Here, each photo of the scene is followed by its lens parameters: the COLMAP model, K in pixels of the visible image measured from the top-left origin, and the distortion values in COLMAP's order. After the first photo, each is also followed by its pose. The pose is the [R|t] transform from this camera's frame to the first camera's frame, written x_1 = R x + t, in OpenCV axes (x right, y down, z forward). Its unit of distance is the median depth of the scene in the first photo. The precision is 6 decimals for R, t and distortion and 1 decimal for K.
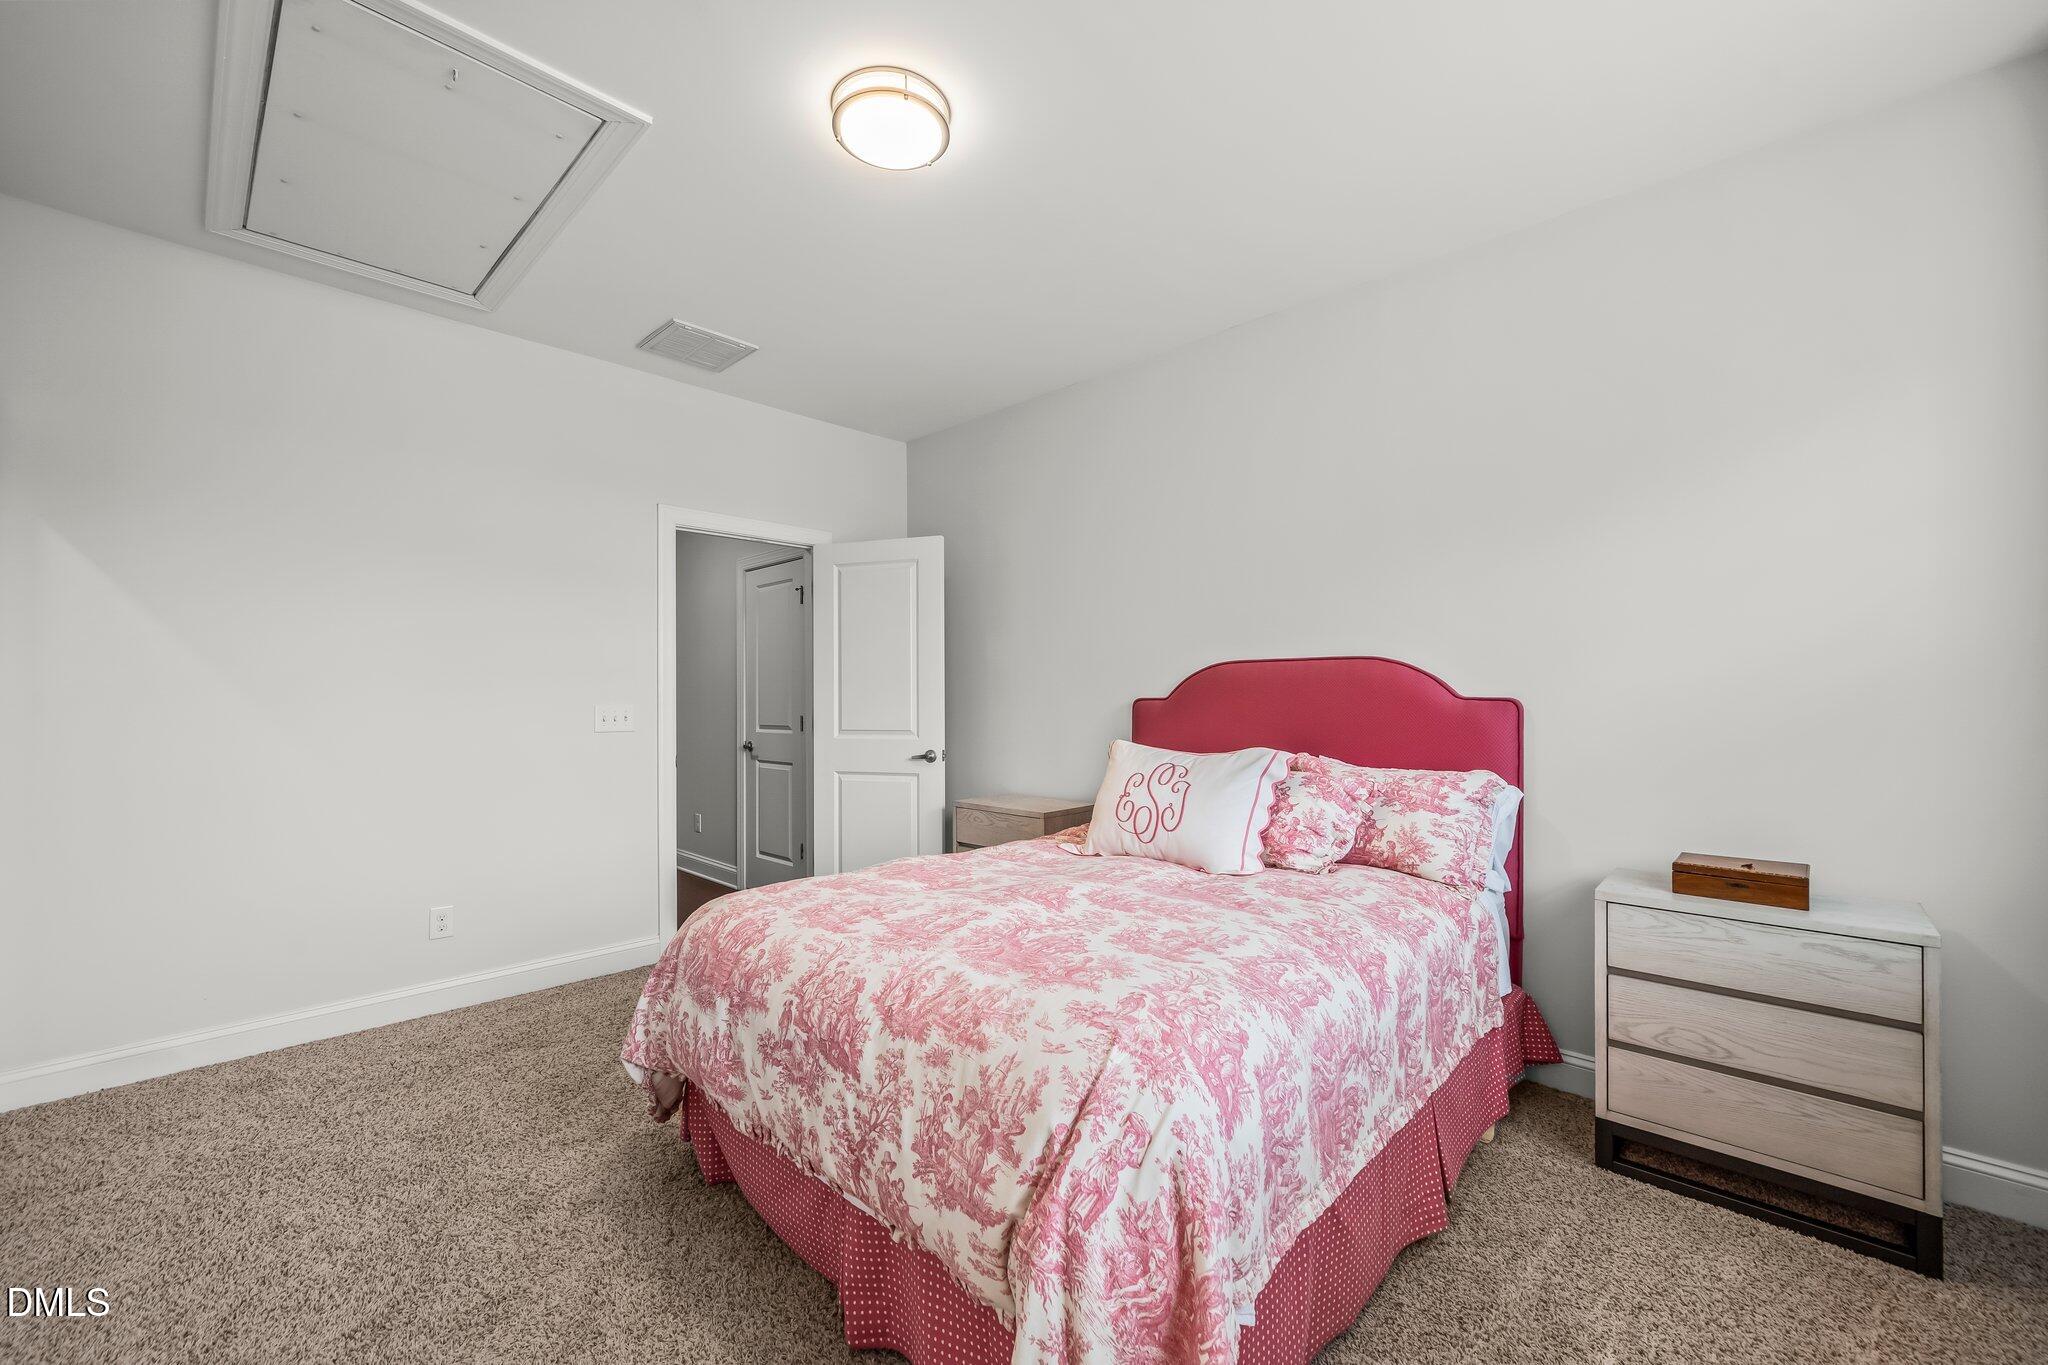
lens RADIAL K [[816.3, 0, 1039.4], [0, 816.3, 697.7], [0, 0, 1]] dist [-0.000394, 0.000170]
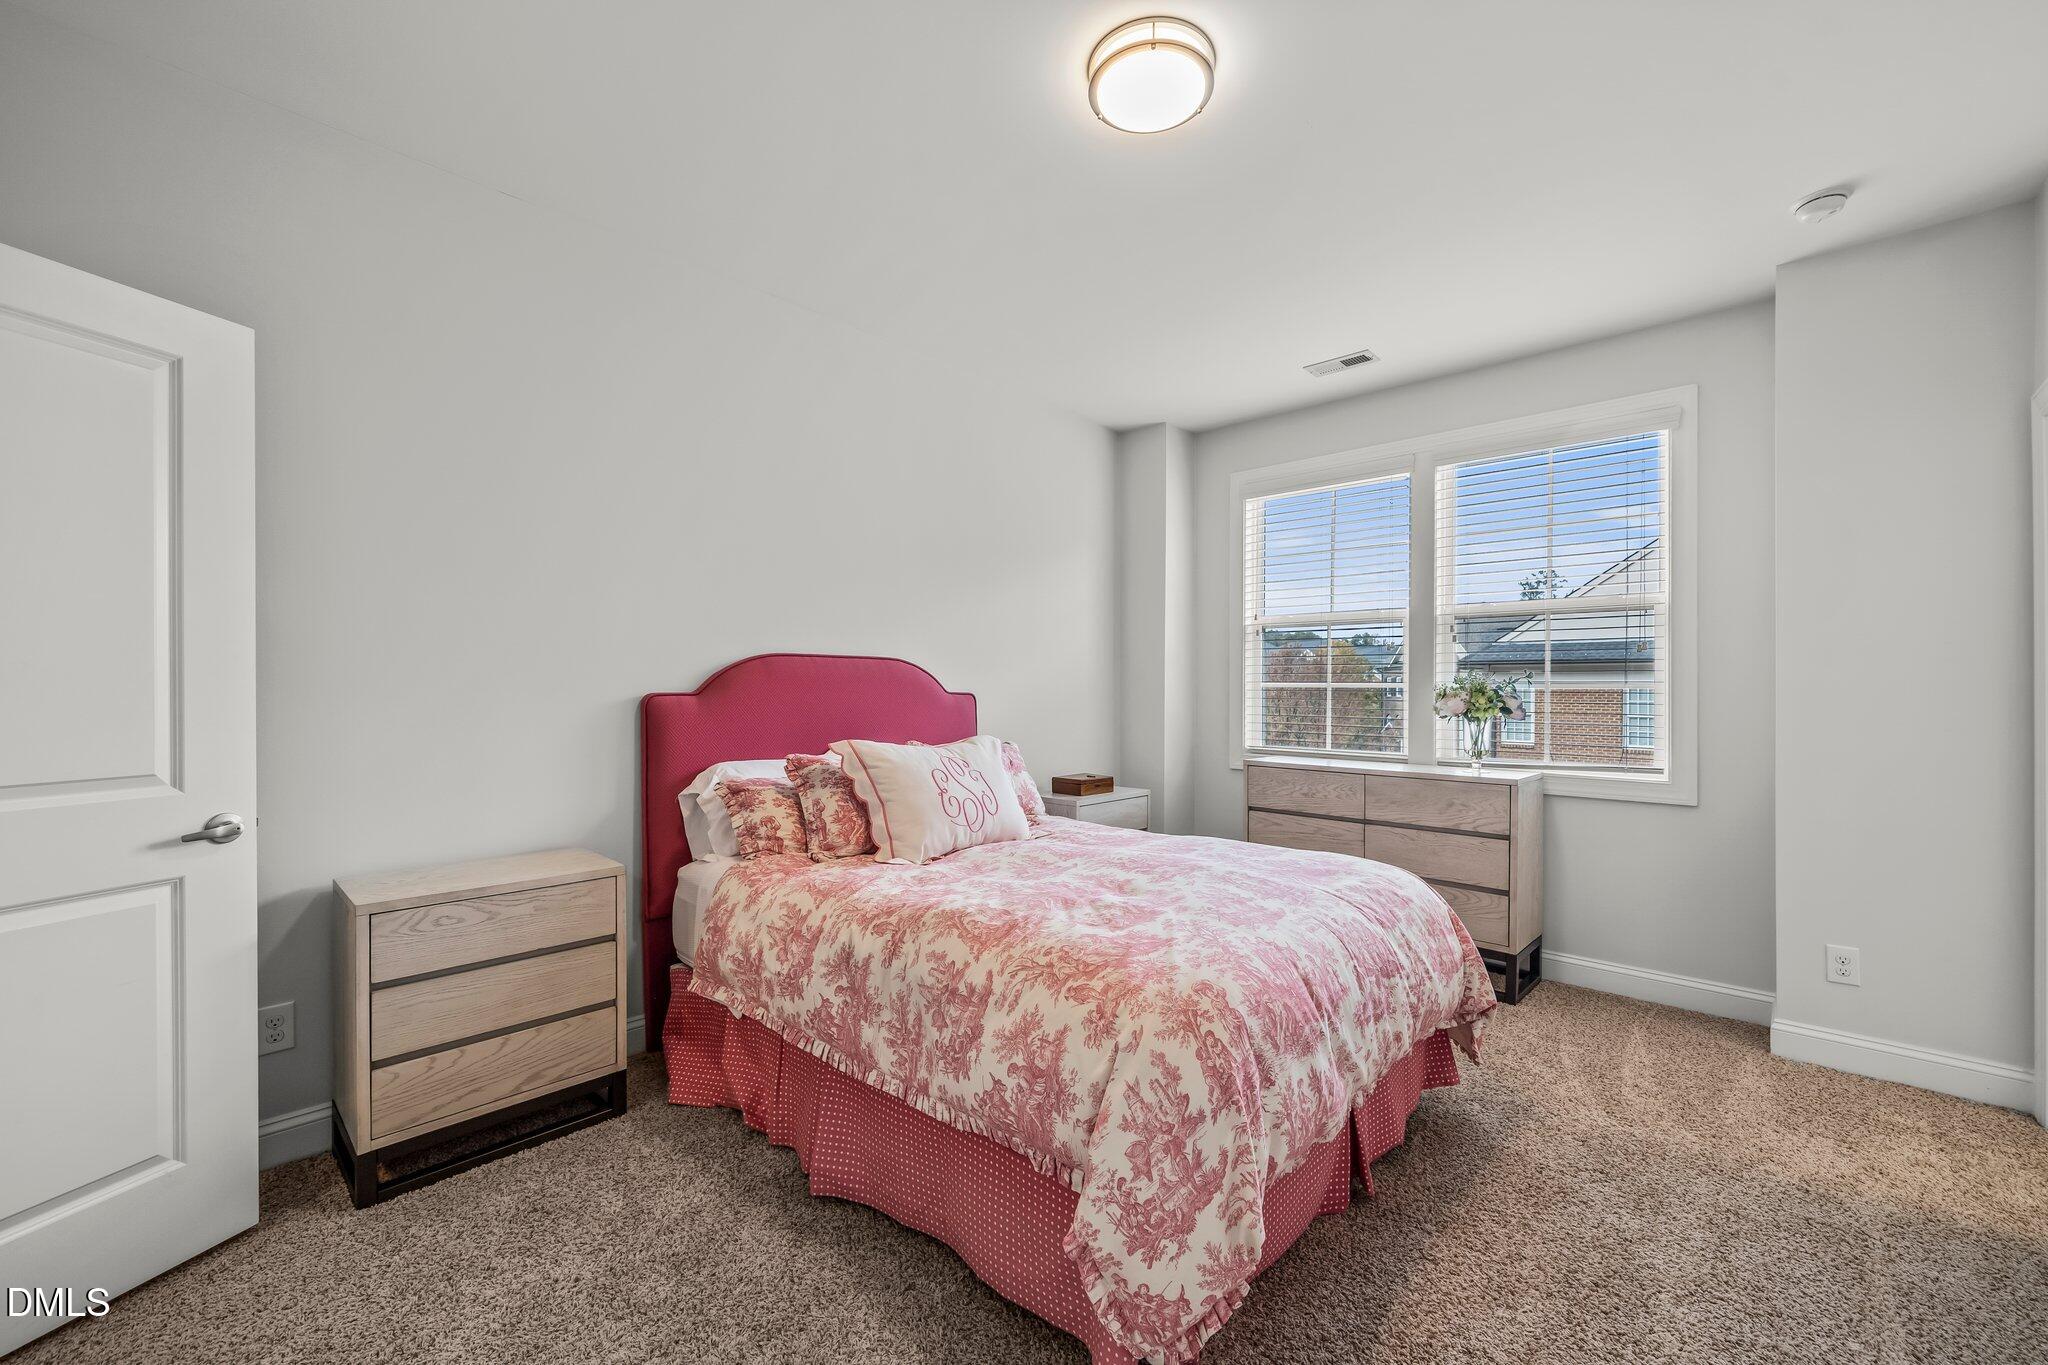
lens RADIAL K [[816.3, 0, 1038.0], [0, 816.3, 679.2], [0, 0, 1]] dist [-0.000394, 0.000170]
pose [[-0.008730, 0.016920, 0.999819, -0.565635], [0.003637, 0.999851, -0.016889, 0.000905], [-0.999955, 0.003488, -0.008790, 0.577456]]
